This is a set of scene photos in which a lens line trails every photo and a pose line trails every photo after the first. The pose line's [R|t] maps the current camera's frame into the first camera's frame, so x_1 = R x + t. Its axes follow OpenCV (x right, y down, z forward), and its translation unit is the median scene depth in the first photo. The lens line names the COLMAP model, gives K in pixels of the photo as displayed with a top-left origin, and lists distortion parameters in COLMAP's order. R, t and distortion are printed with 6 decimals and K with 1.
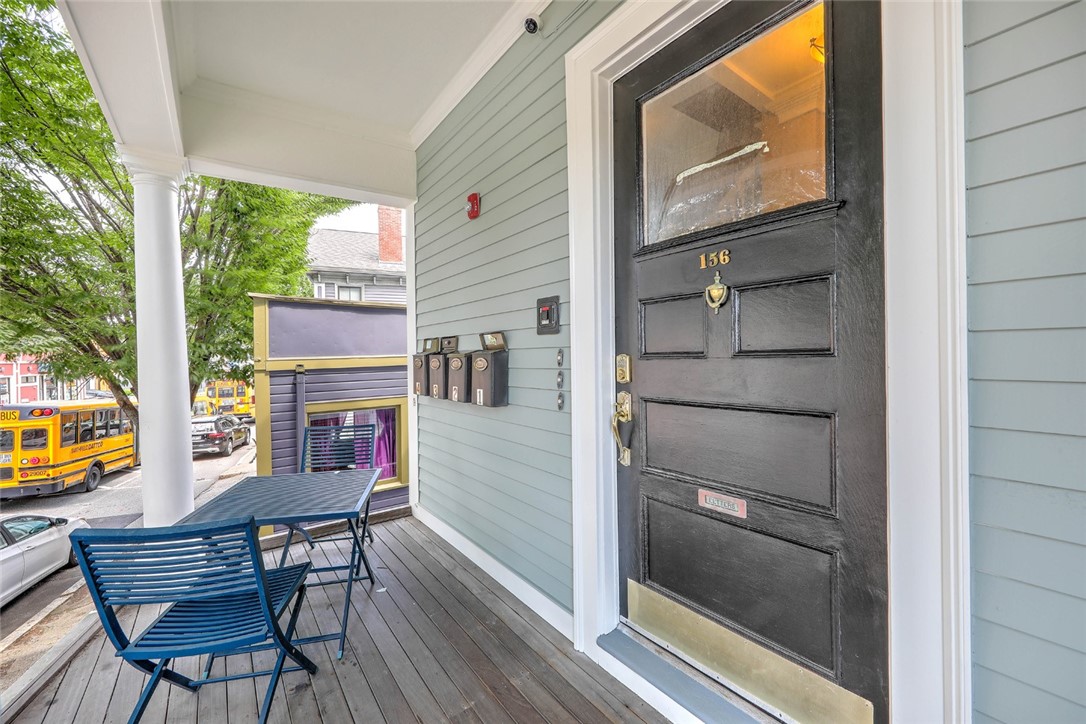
lens RADIAL K [[427.9, 0, 540.4], [0, 427.9, 358.5], [0, 0, 1]] dist [0.003120, 0.000152]
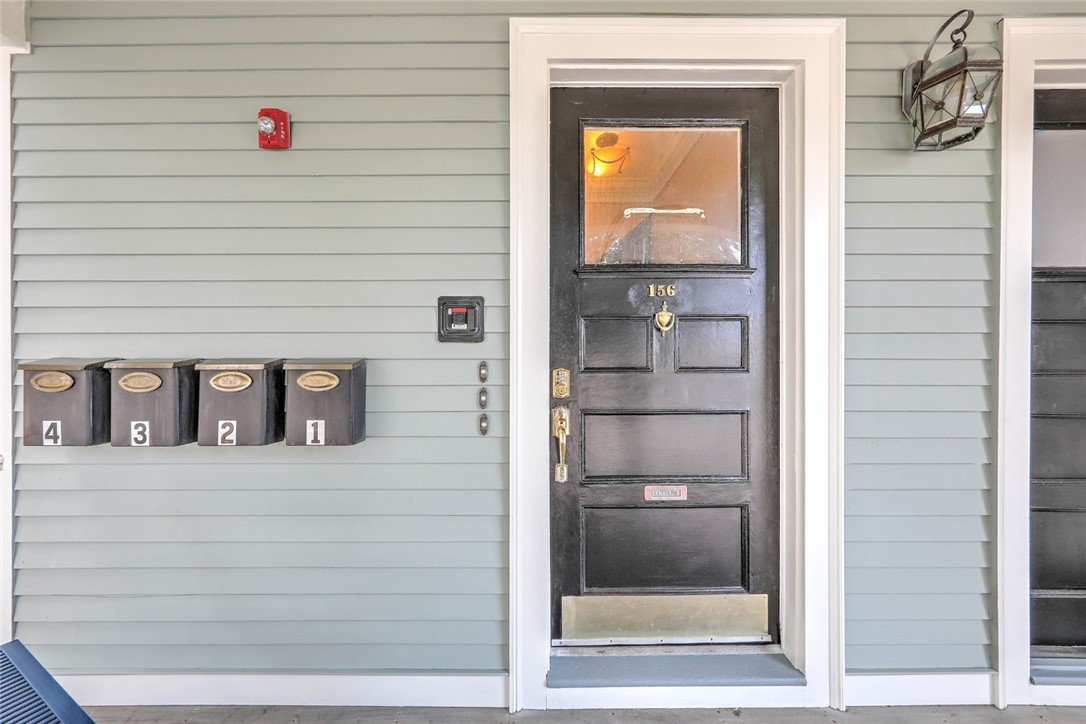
lens RADIAL K [[344.8, 0, 542.3], [0, 344.8, 363.6], [0, 0, 1]] dist [0.001243, 0.000063]
pose [[0.604796, 0.013292, 0.796269, -0.485910], [-0.003747, 0.999897, -0.013846, -0.010609], [-0.796371, 0.005391, 0.604784, 0.587593]]
